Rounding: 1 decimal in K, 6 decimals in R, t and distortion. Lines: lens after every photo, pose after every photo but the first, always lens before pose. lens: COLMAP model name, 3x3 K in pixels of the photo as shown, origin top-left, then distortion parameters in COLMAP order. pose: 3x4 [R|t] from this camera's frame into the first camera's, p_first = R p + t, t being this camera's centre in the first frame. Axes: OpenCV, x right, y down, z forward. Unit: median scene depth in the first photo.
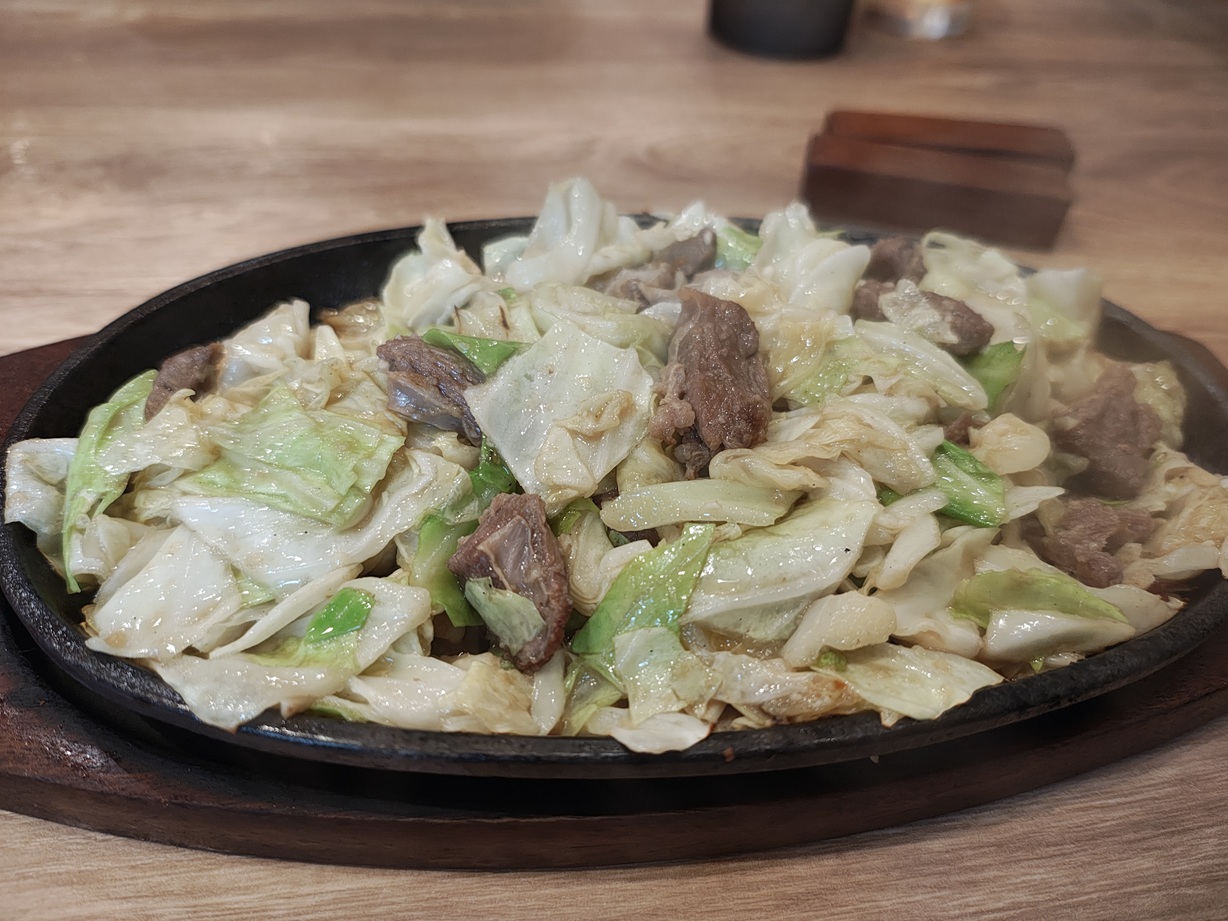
lens RADIAL K [[880.5, 0, 616.5], [0, 880.5, 457.6], [0, 0, 1]] dist [-0.016164, -0.027569]
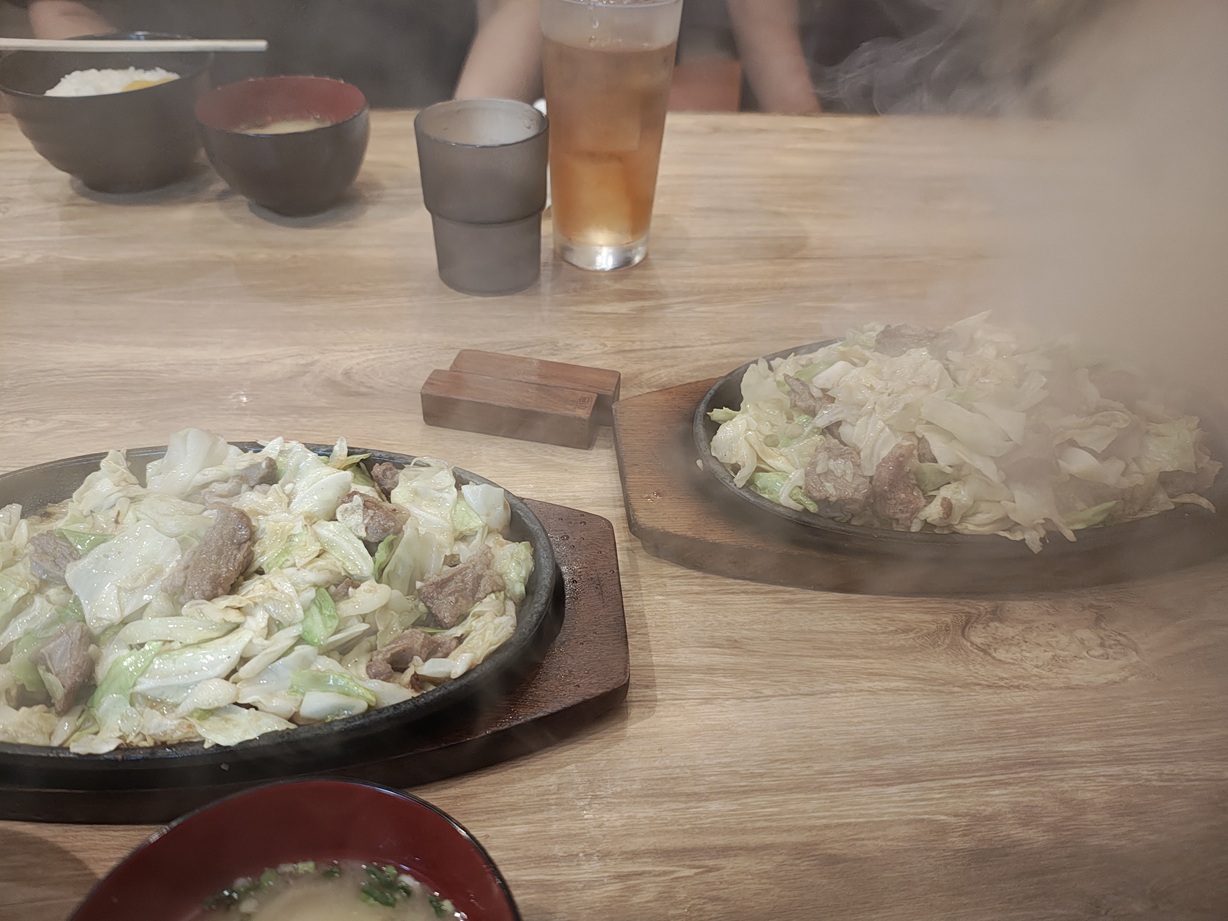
lens RADIAL K [[880.5, 0, 656.4], [0, 880.5, 472.0], [0, 0, 1]] dist [-0.016164, -0.027569]
pose [[0.999661, 0.013778, -0.022114, 1.093280], [-0.015463, 0.996838, -0.077941, -0.143352], [0.020970, 0.078256, 0.996713, -0.802730]]
